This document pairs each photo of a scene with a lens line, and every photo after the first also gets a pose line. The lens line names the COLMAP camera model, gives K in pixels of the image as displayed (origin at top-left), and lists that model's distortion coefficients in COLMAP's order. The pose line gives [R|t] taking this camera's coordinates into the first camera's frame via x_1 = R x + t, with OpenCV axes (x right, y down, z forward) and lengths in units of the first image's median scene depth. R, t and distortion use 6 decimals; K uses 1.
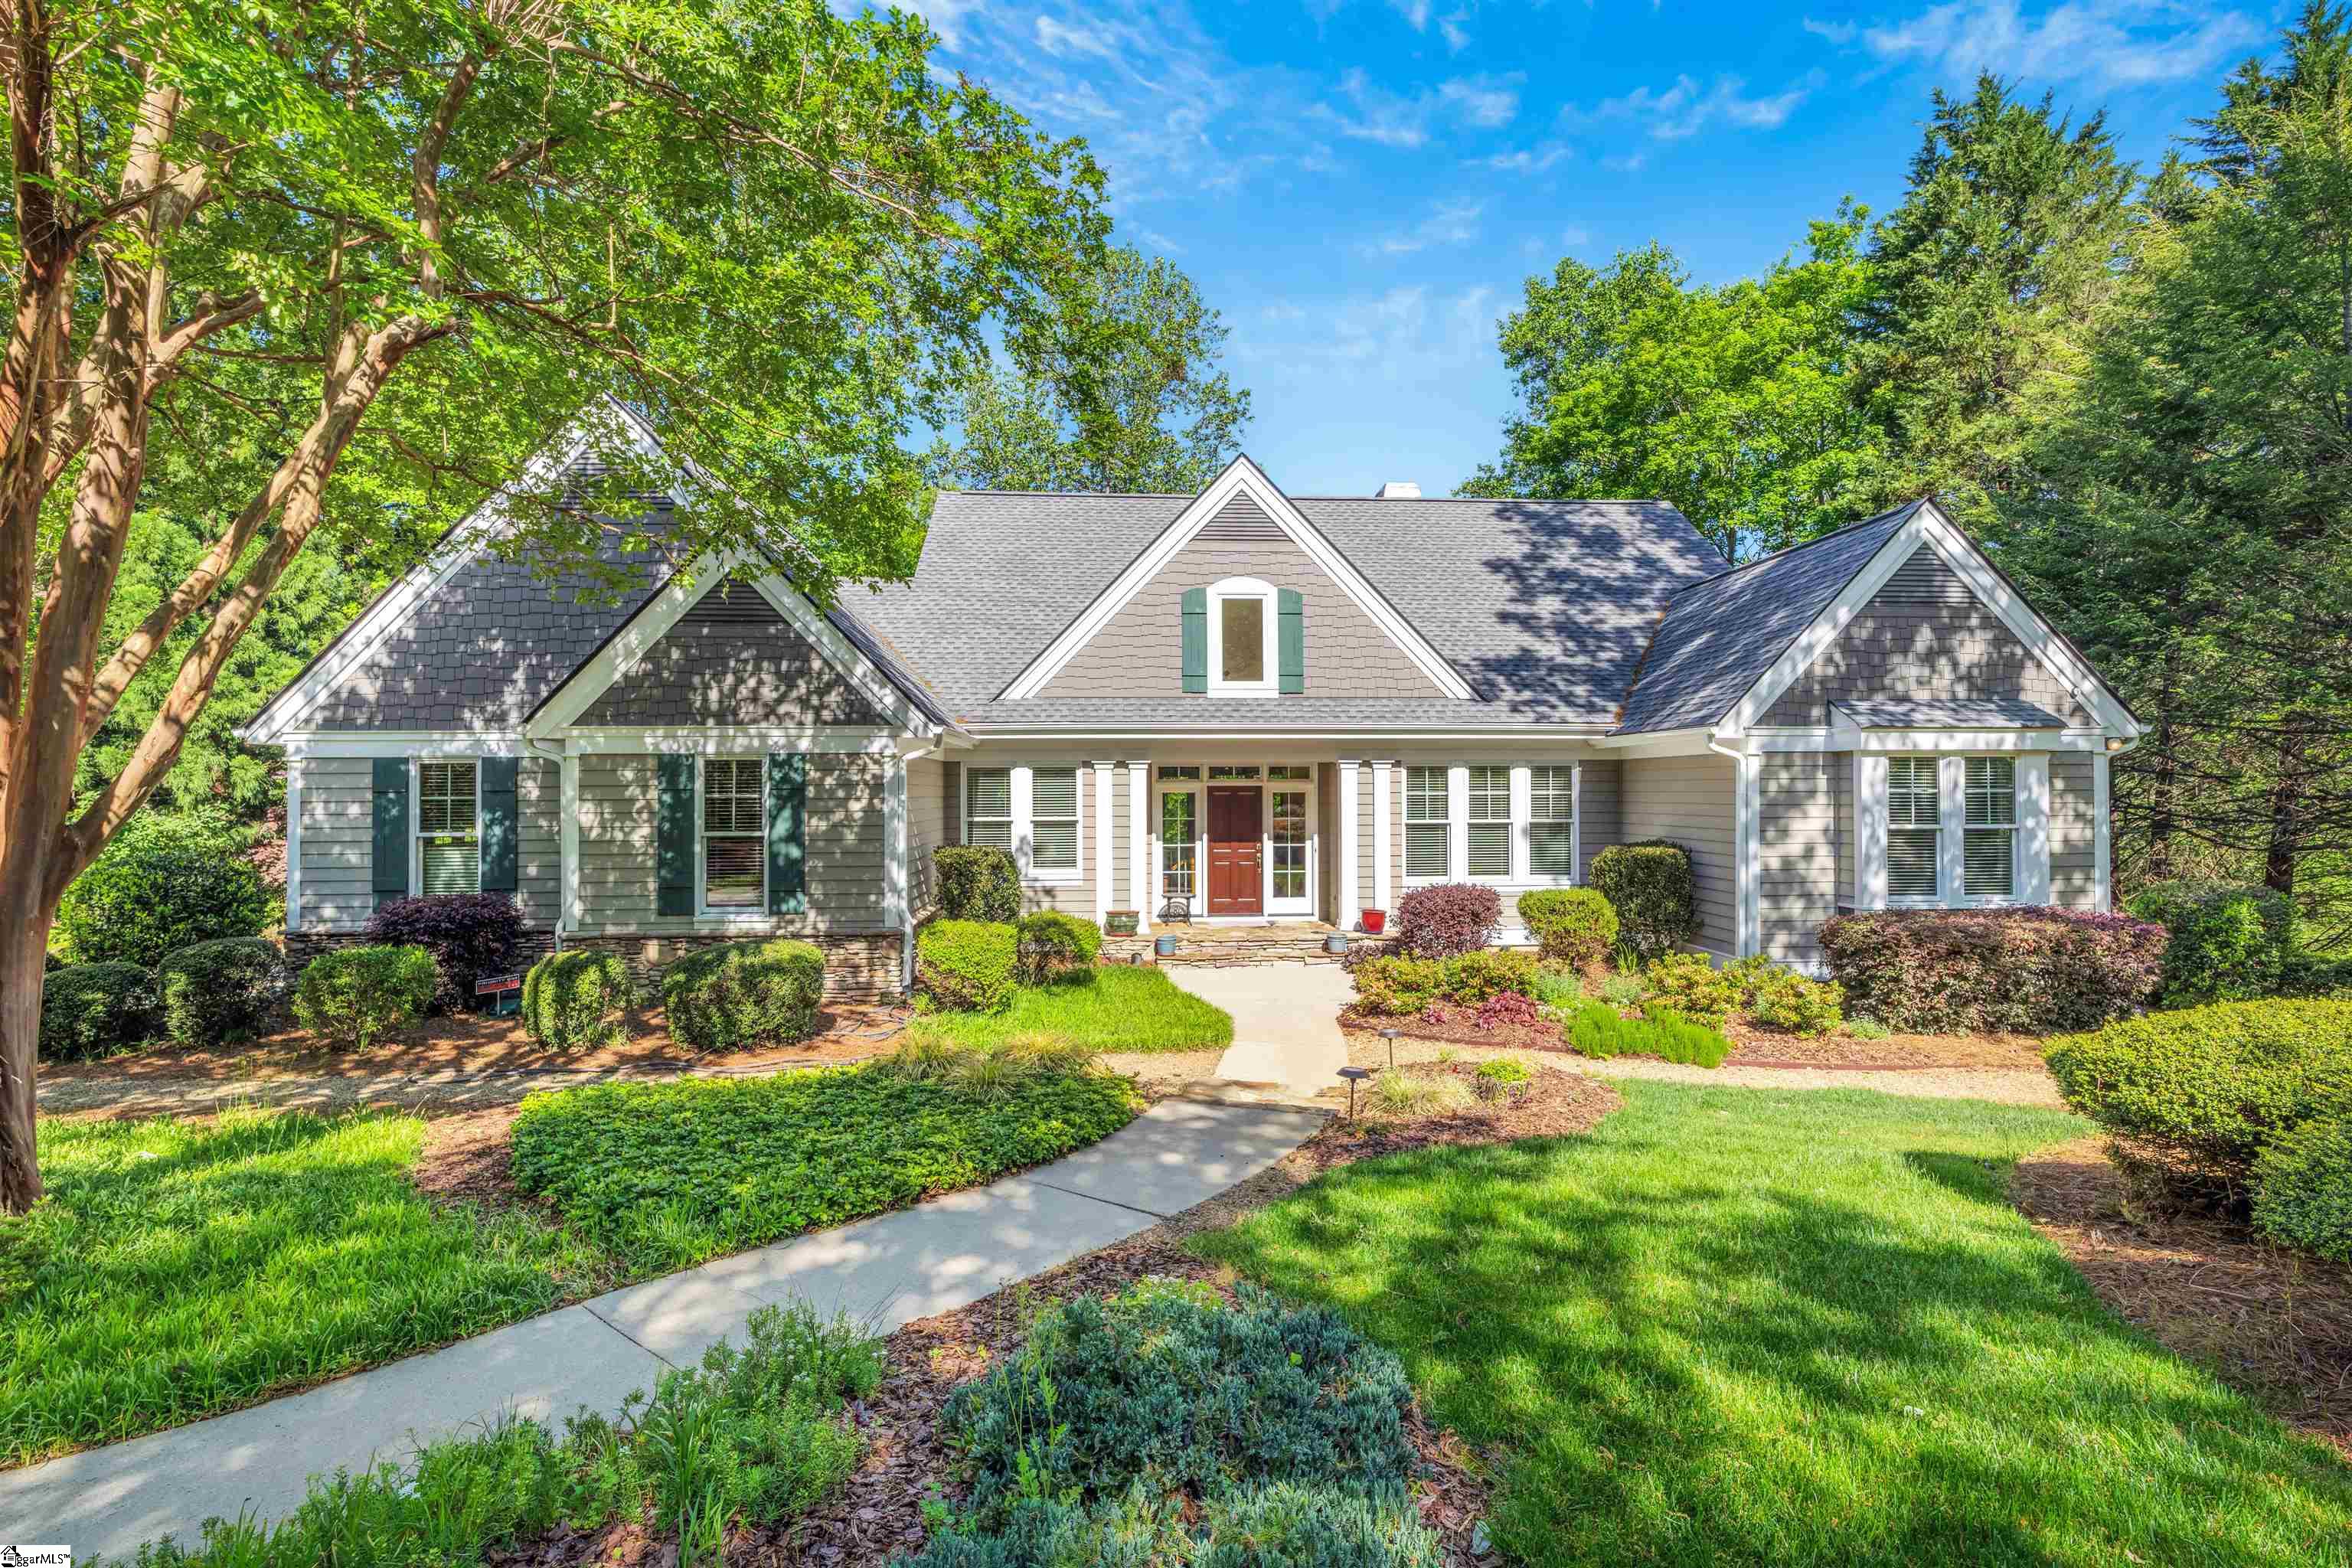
lens RADIAL K [[1047.4, 0, 1180.1], [0, 1047.4, 785.6], [0, 0, 1]] dist [-0.002470, -0.000072]
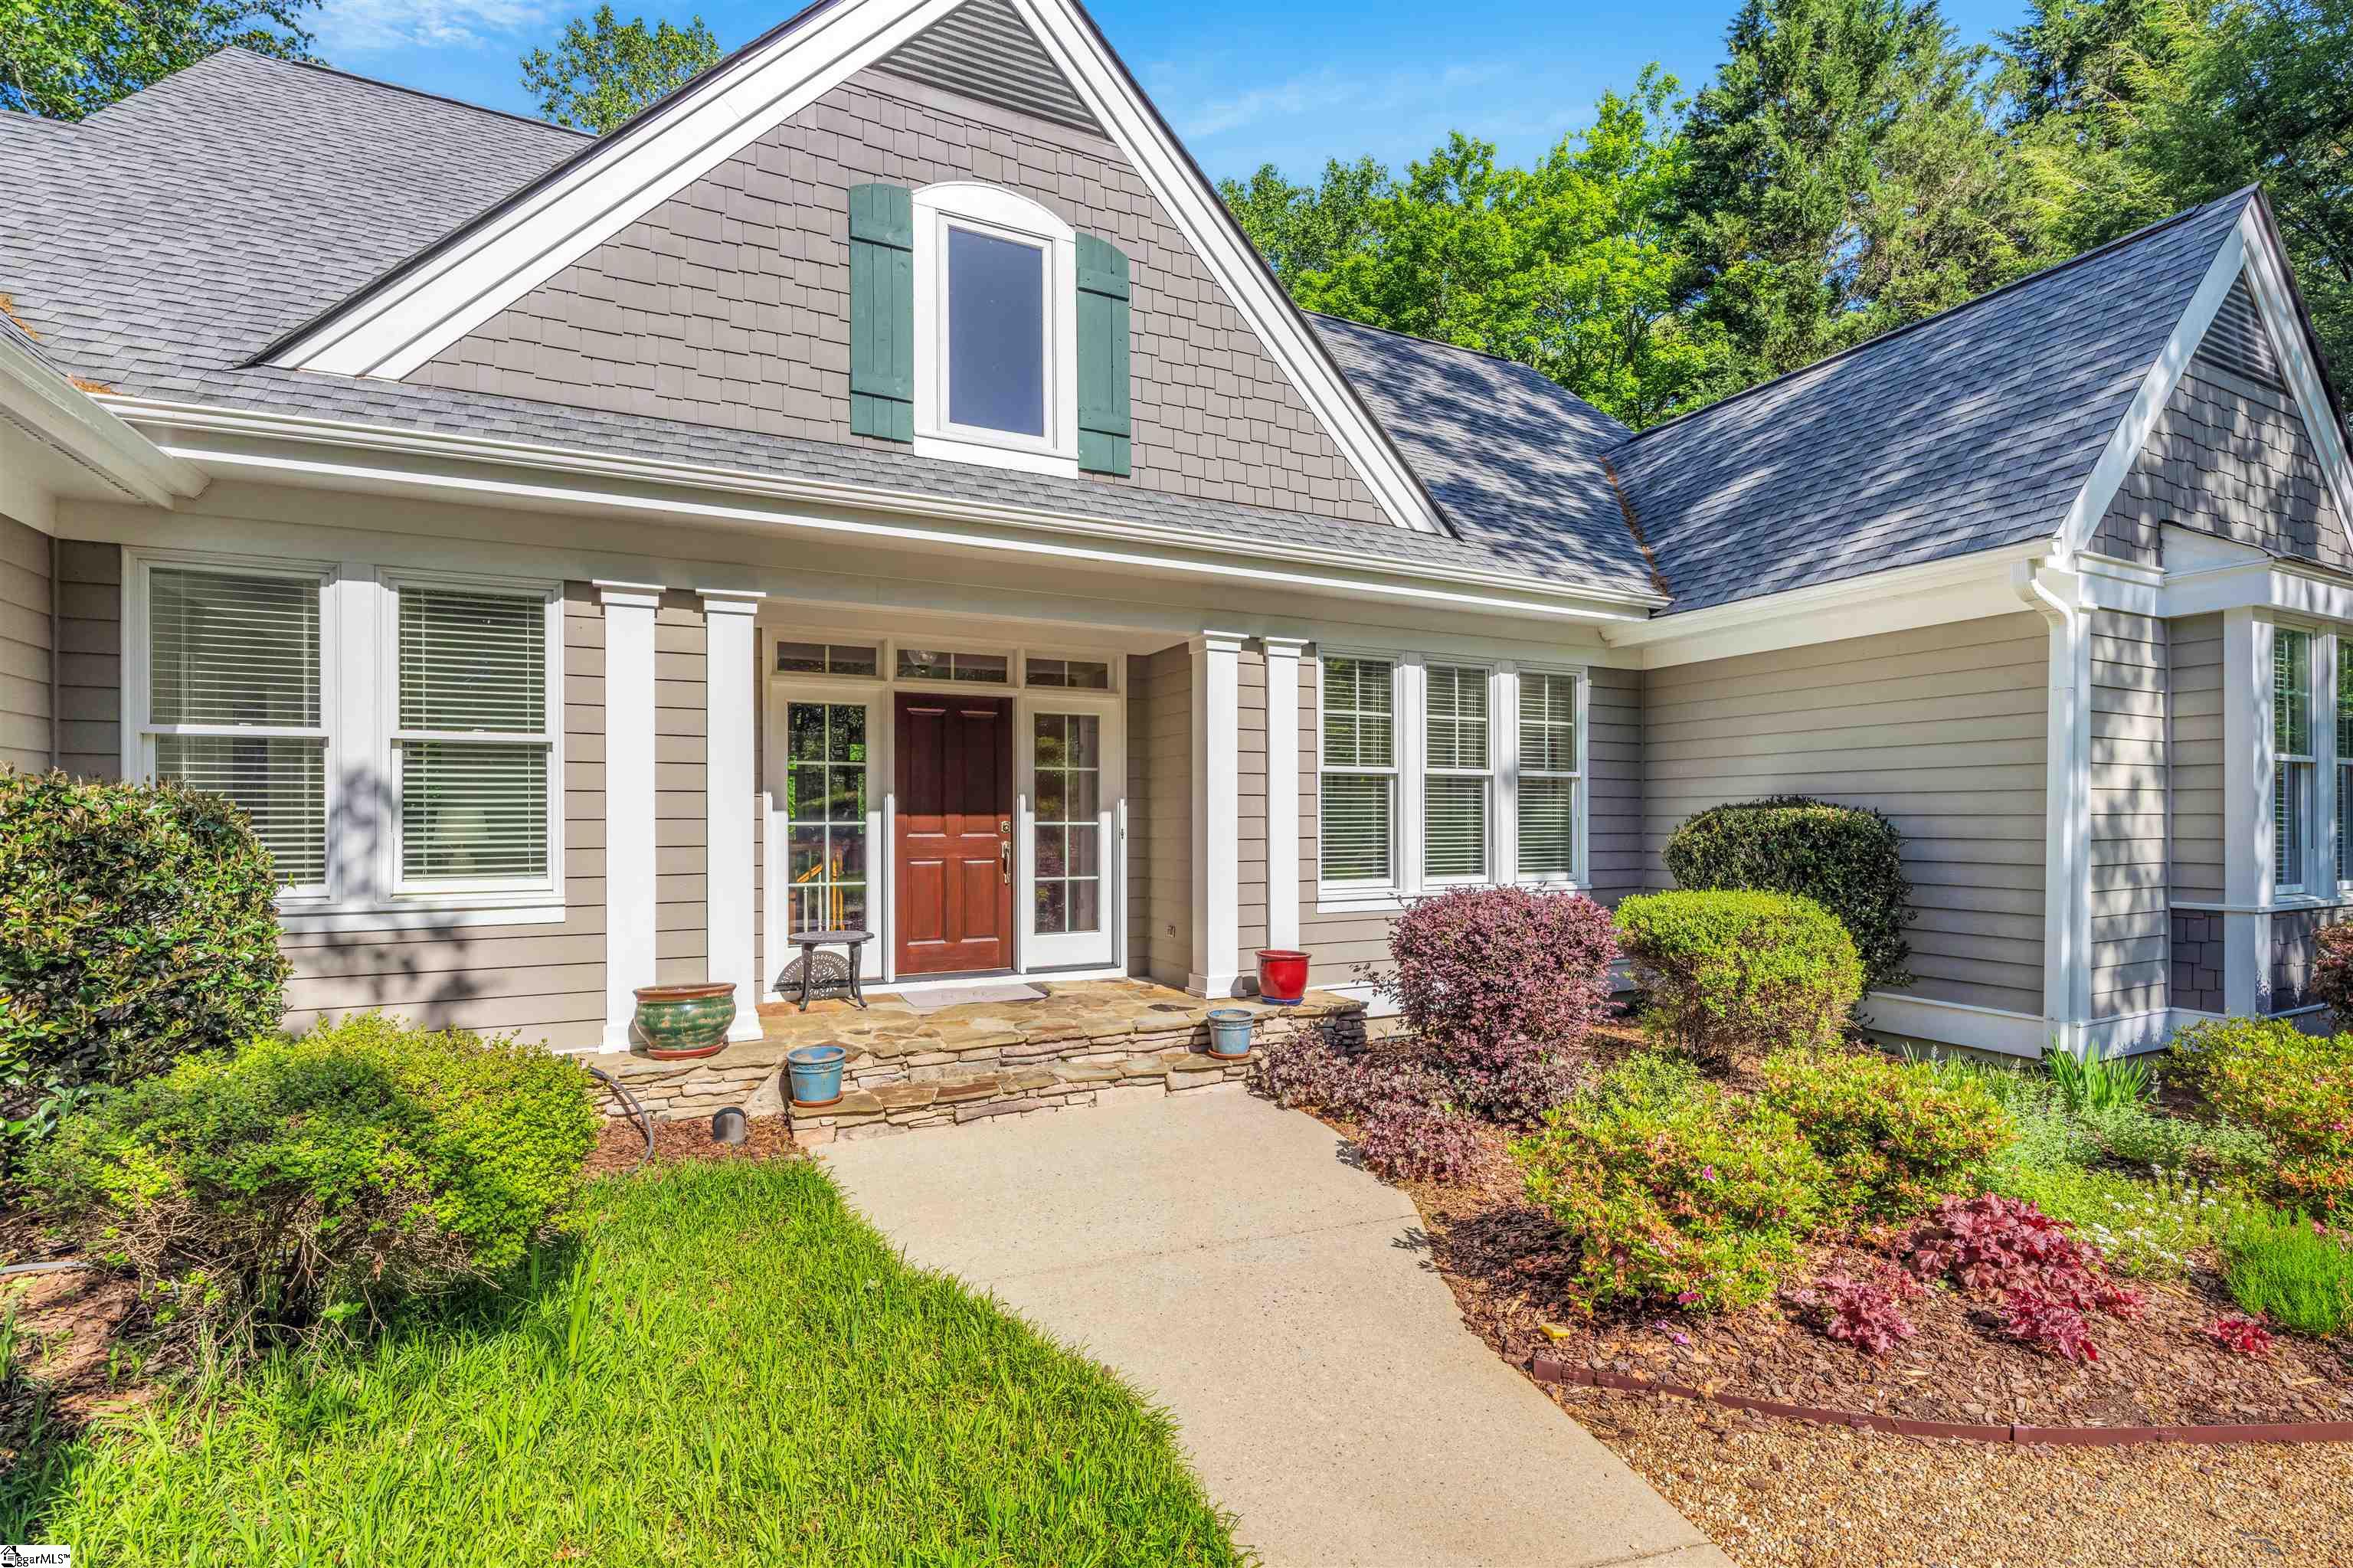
lens RADIAL K [[1055.9, 0, 1181.8], [0, 1055.9, 826.3], [0, 0, 1]] dist [-0.000852, -0.000068]
pose [[0.927079, 0.000443, 0.374867, -0.034593], [-0.005919, 0.999892, 0.013457, 0.061194], [-0.374820, -0.014694, 0.926981, 0.631049]]
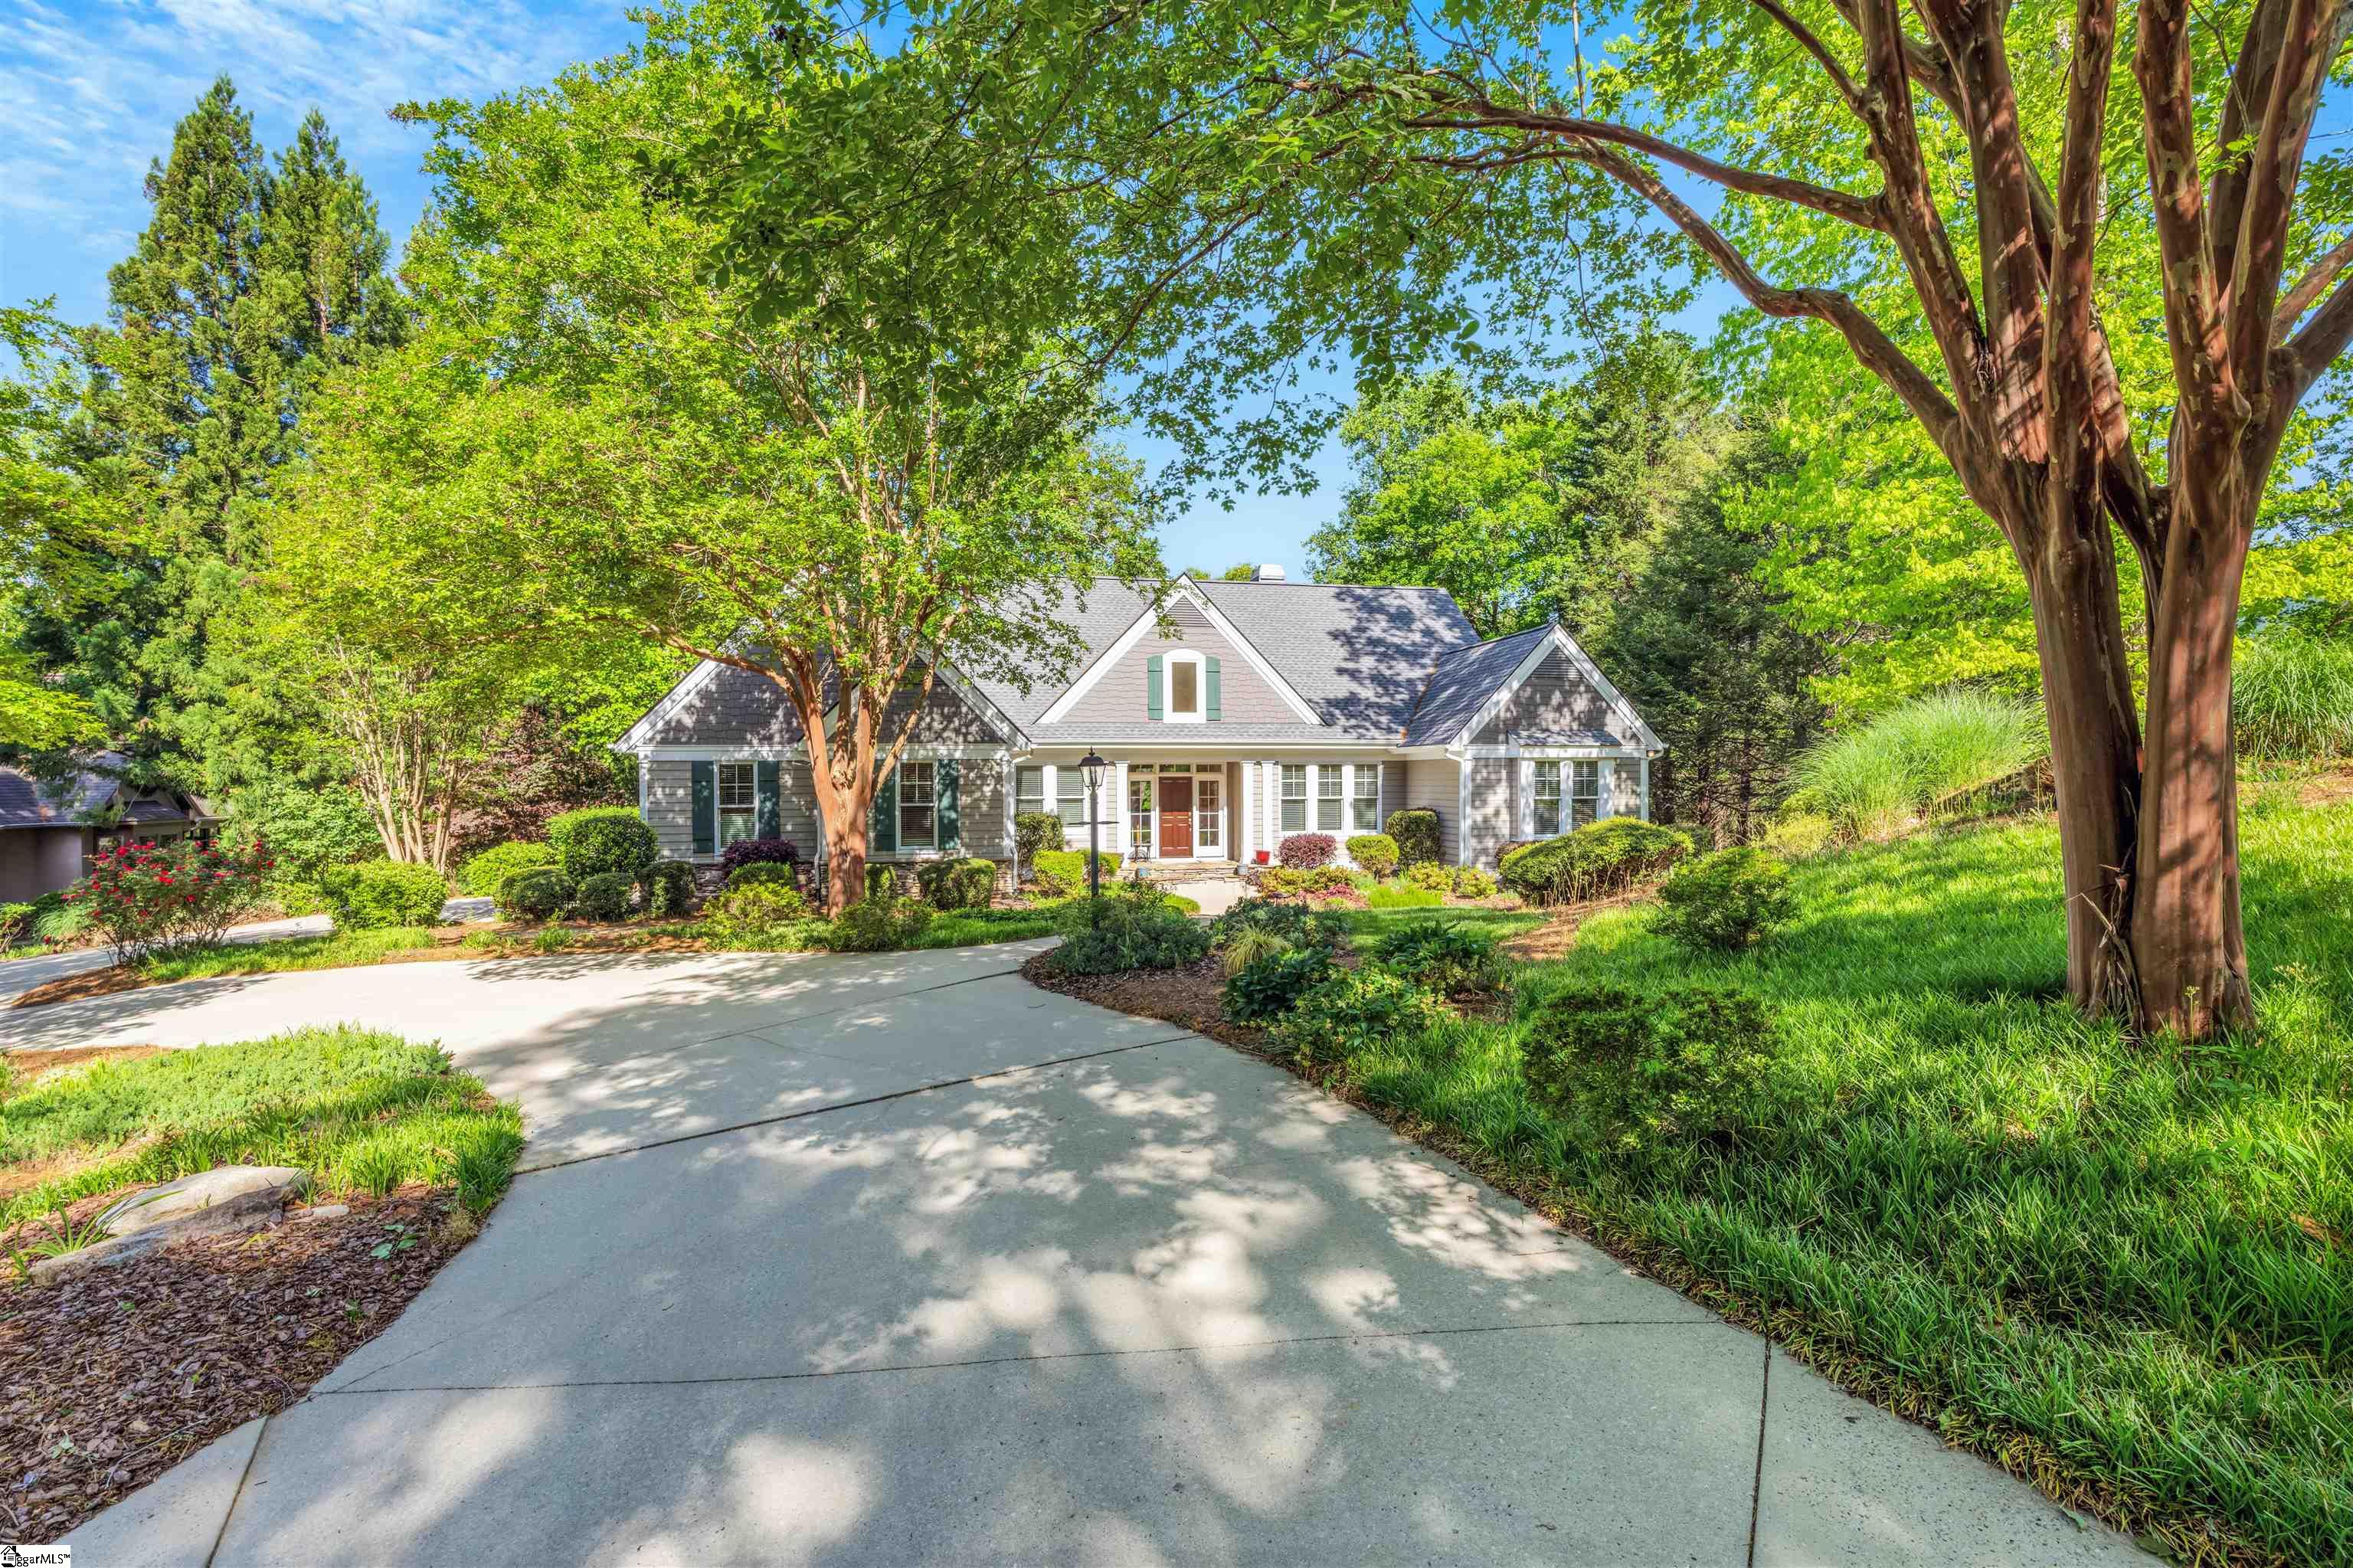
lens RADIAL K [[1061.6, 0, 1191.4], [0, 1061.6, 805.8], [0, 0, 1]] dist [-0.004897, -0.000310]
pose [[0.987366, -0.005587, 0.158355, -0.212921], [0.000541, 0.999491, 0.031892, -0.007961], [-0.158453, -0.031403, 0.986867, -0.708382]]
